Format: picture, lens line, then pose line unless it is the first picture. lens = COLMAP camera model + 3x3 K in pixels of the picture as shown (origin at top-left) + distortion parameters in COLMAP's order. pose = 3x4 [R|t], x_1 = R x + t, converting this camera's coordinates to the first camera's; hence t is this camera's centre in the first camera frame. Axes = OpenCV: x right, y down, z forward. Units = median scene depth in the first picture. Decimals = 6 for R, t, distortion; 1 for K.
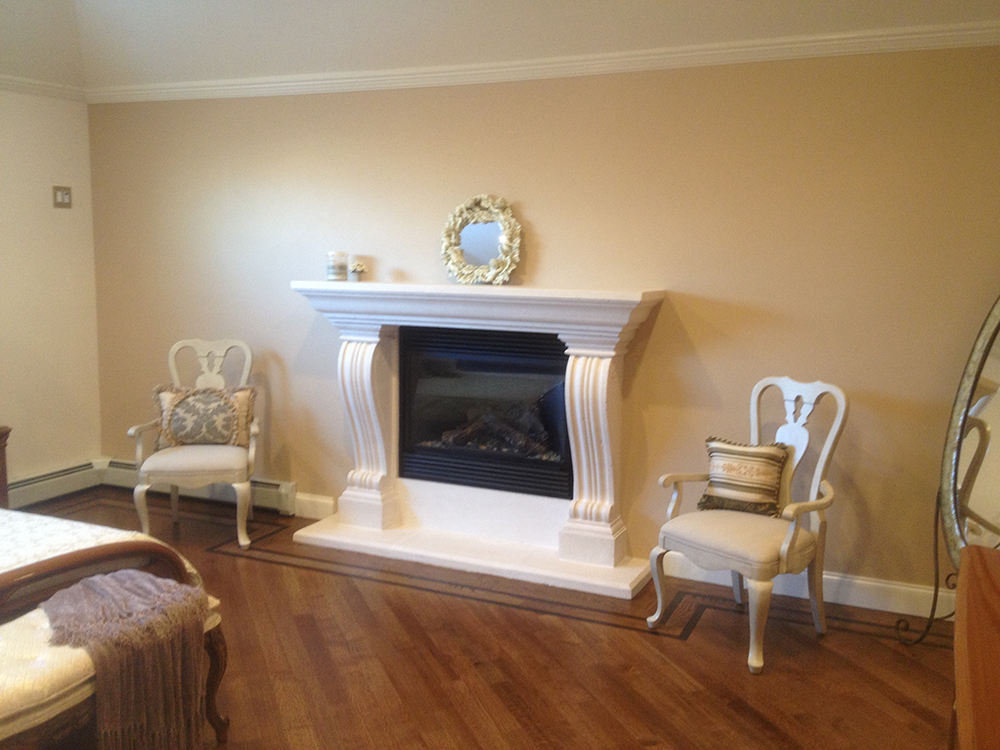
lens RADIAL K [[940.1, 0, 496.4], [0, 940.1, 376.0], [0, 0, 1]] dist [0.150518, -0.326664]
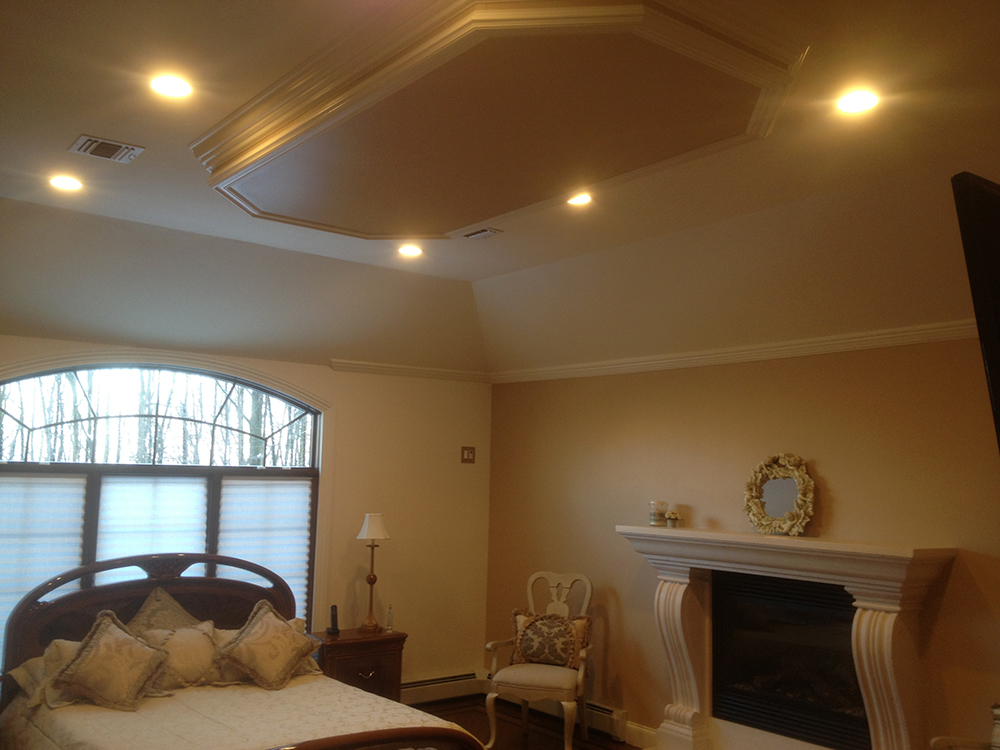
lens RADIAL K [[940.1, 0, 496.4], [0, 940.1, 376.0], [0, 0, 1]] dist [0.150518, -0.326664]
pose [[0.889110, -0.039589, -0.455979, 0.194498], [-0.075997, 0.969653, -0.232373, 0.004800], [0.451341, 0.241258, 0.859119, -0.127875]]
